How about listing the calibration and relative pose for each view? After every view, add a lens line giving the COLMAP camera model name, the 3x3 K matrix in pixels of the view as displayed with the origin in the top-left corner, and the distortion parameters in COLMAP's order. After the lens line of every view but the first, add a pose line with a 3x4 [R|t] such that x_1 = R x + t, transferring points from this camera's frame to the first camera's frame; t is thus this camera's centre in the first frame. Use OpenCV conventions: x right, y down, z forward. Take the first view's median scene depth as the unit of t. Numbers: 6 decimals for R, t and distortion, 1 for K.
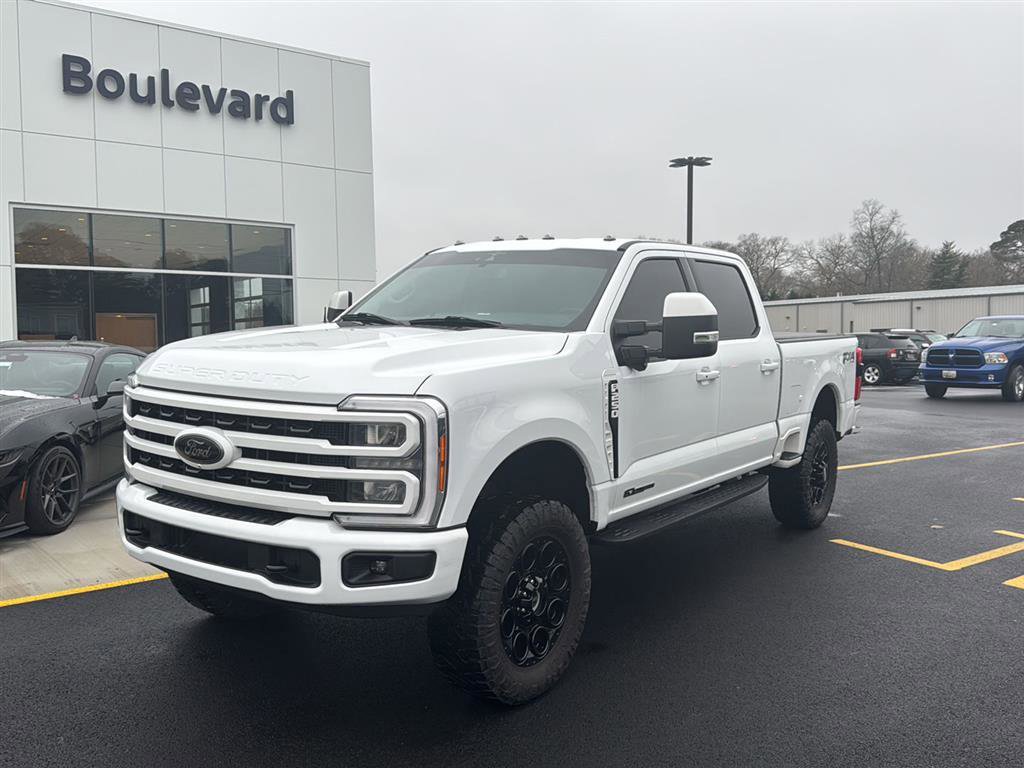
lens RADIAL K [[903.5, 0, 517.9], [0, 903.5, 380.9], [0, 0, 1]] dist [0.147411, -0.285017]
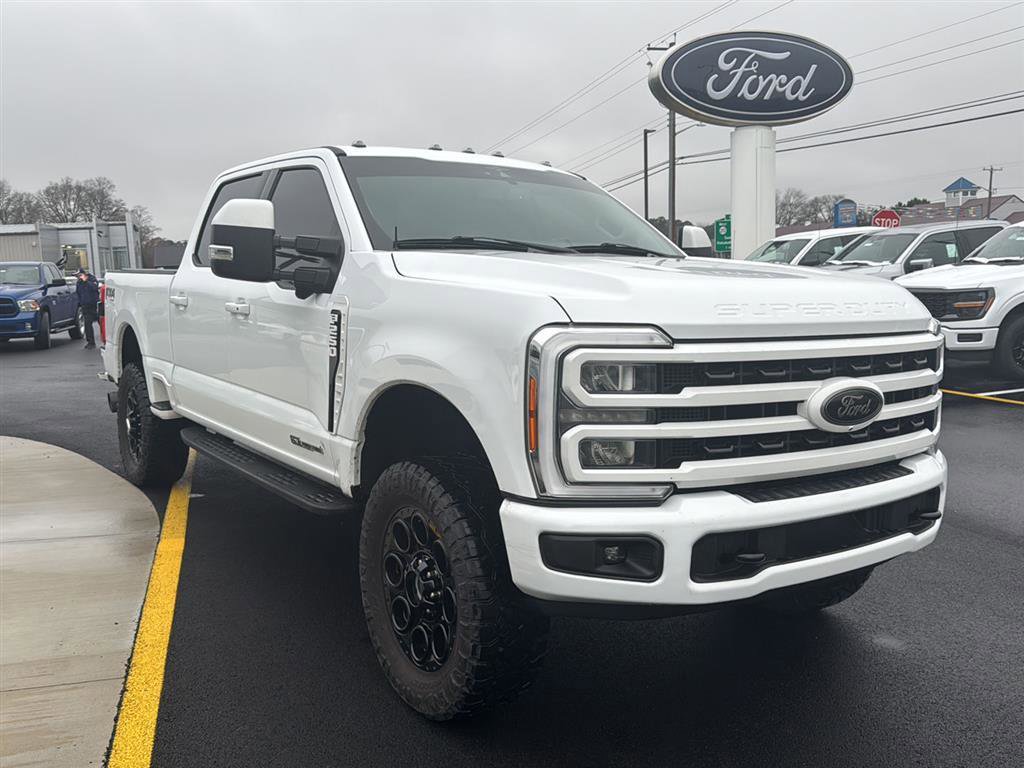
lens RADIAL K [[903.5, 0, 517.9], [0, 903.5, 380.9], [0, 0, 1]] dist [0.147411, -0.285017]
pose [[0.357216, -0.117595, 0.926590, -0.863662], [0.068295, 0.992676, 0.099653, -0.031616], [-0.931522, 0.027684, 0.362631, 0.731444]]
